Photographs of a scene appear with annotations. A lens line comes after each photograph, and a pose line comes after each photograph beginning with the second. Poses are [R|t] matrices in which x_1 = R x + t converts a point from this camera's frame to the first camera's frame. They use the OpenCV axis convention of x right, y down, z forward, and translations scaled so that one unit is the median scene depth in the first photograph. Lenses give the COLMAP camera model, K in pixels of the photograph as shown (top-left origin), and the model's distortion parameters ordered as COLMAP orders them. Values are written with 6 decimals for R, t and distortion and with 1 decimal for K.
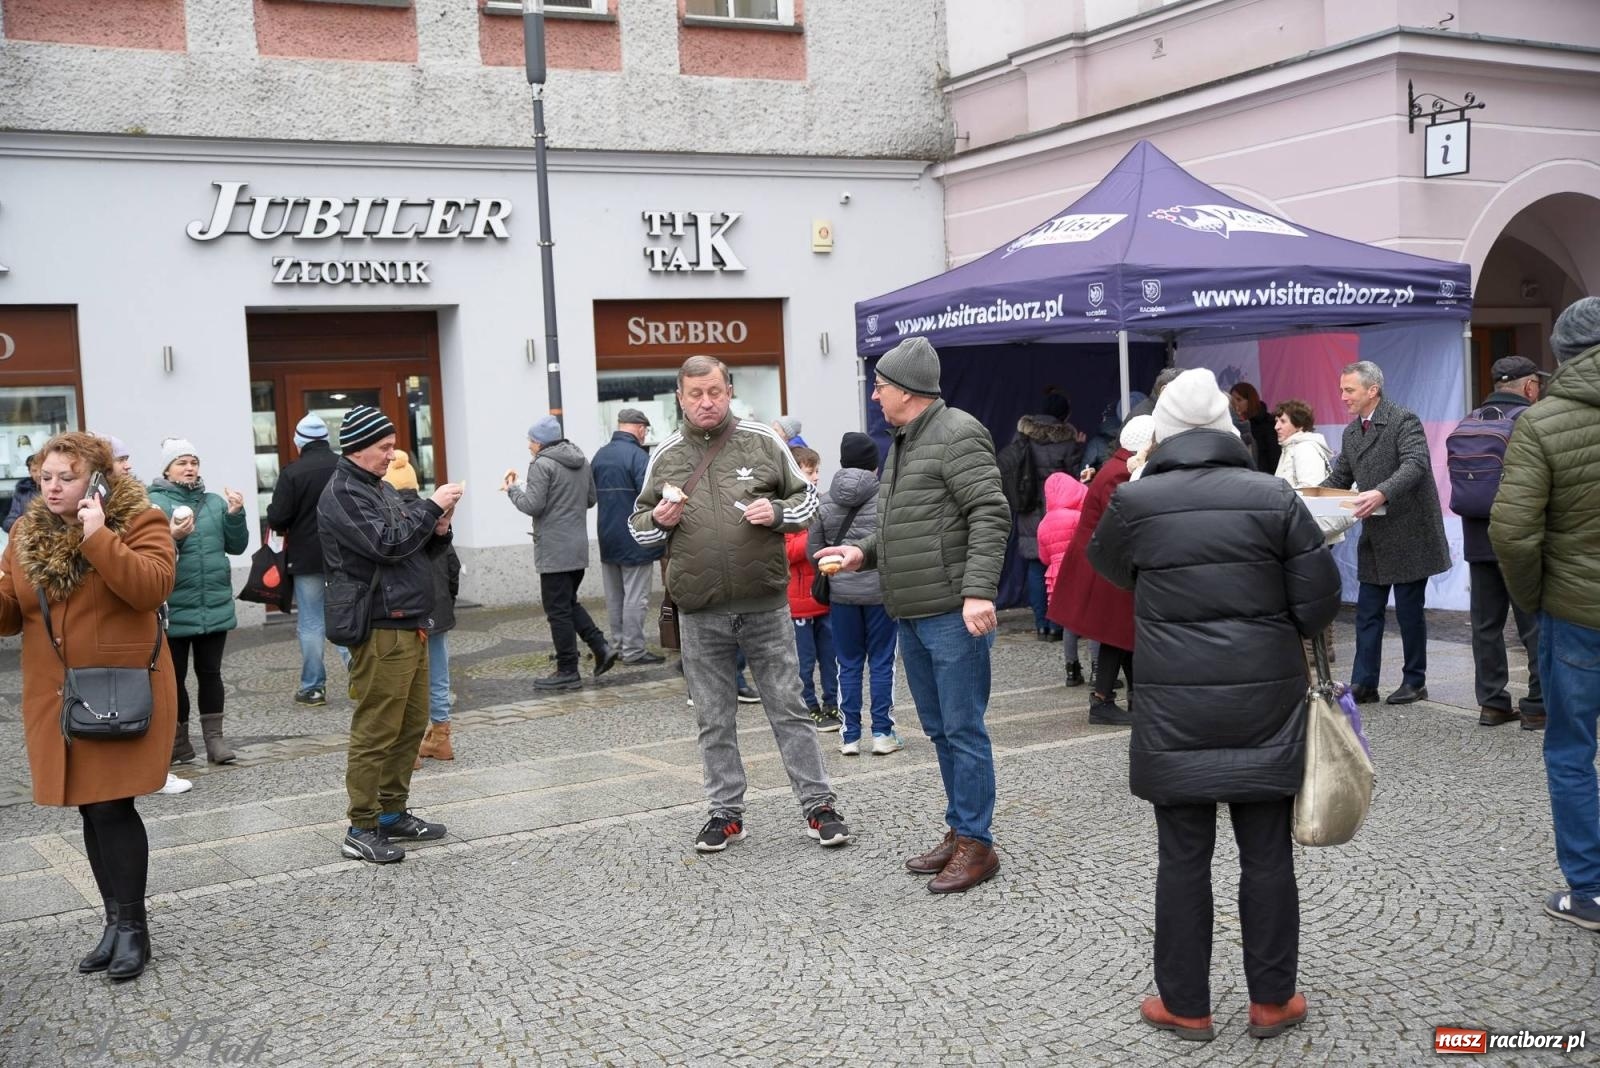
lens RADIAL K [[1846.4, 0, 920.4], [0, 1846.4, 533.8], [0, 0, 1]] dist [0.012343, 0.129822]
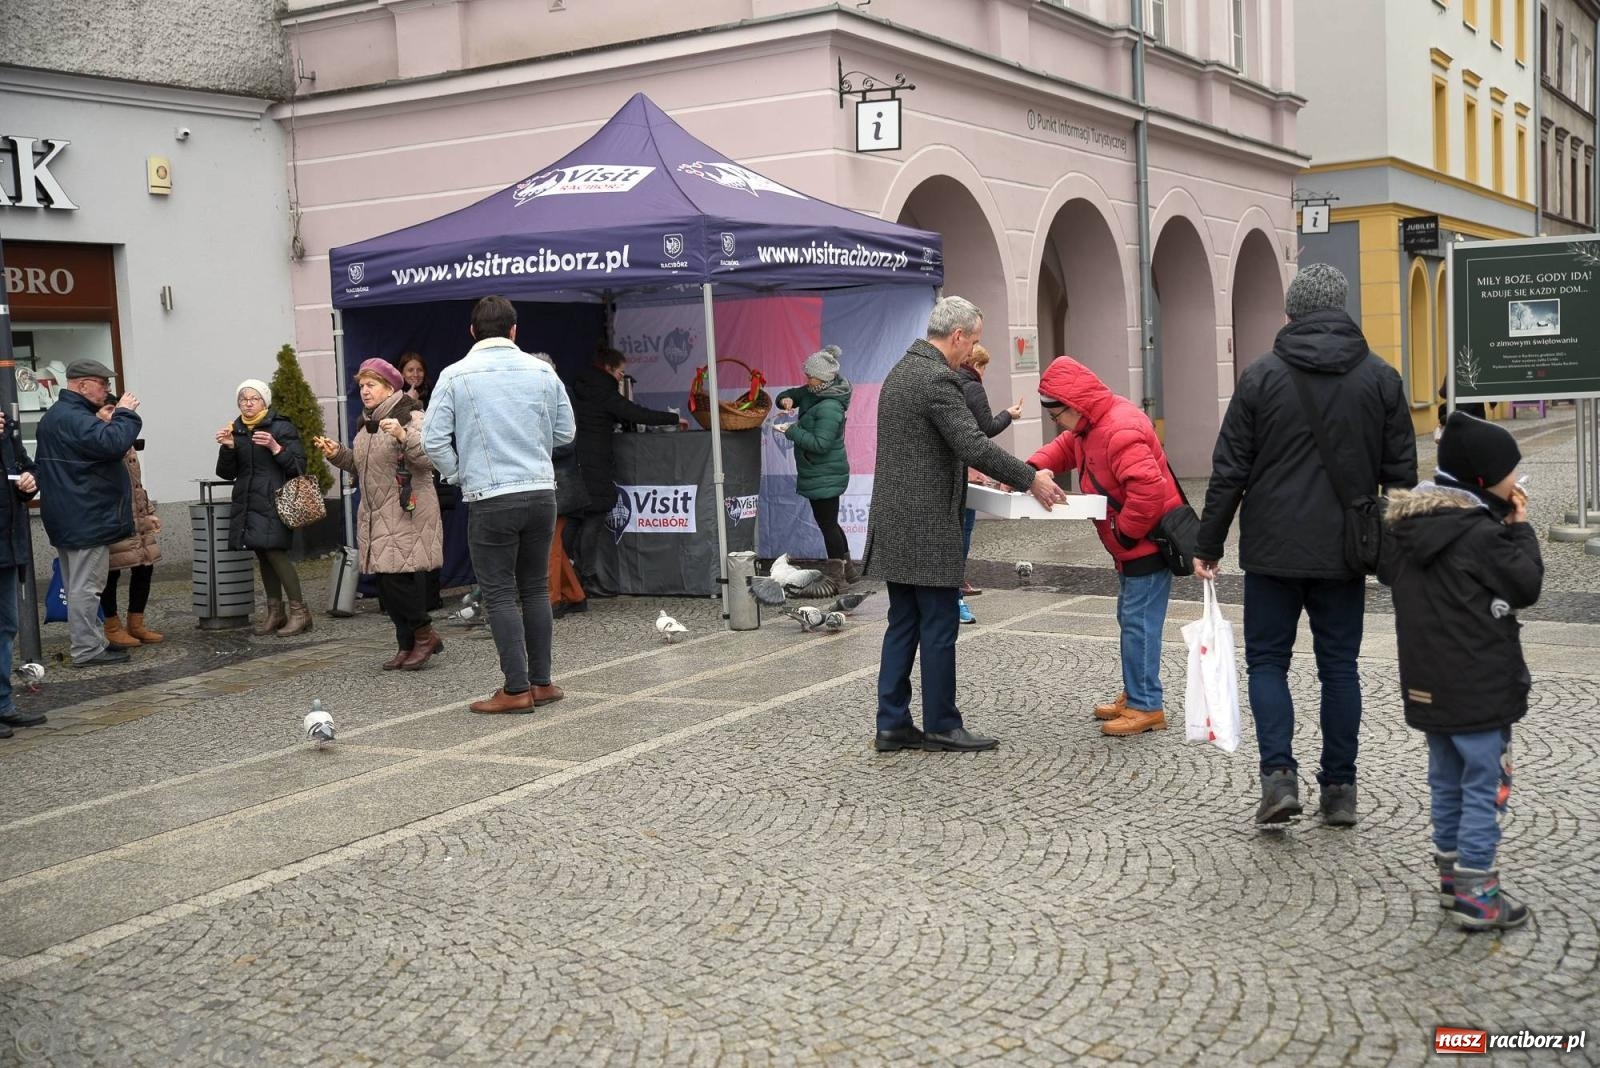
lens RADIAL K [[1846.4, 0, 920.4], [0, 1846.4, 533.8], [0, 0, 1]] dist [0.012343, 0.129822]
pose [[0.879062, -0.037215, 0.475252, -0.206825], [0.033636, 0.999305, 0.016036, 0.009051], [-0.475519, 0.001889, 0.879703, 0.062080]]
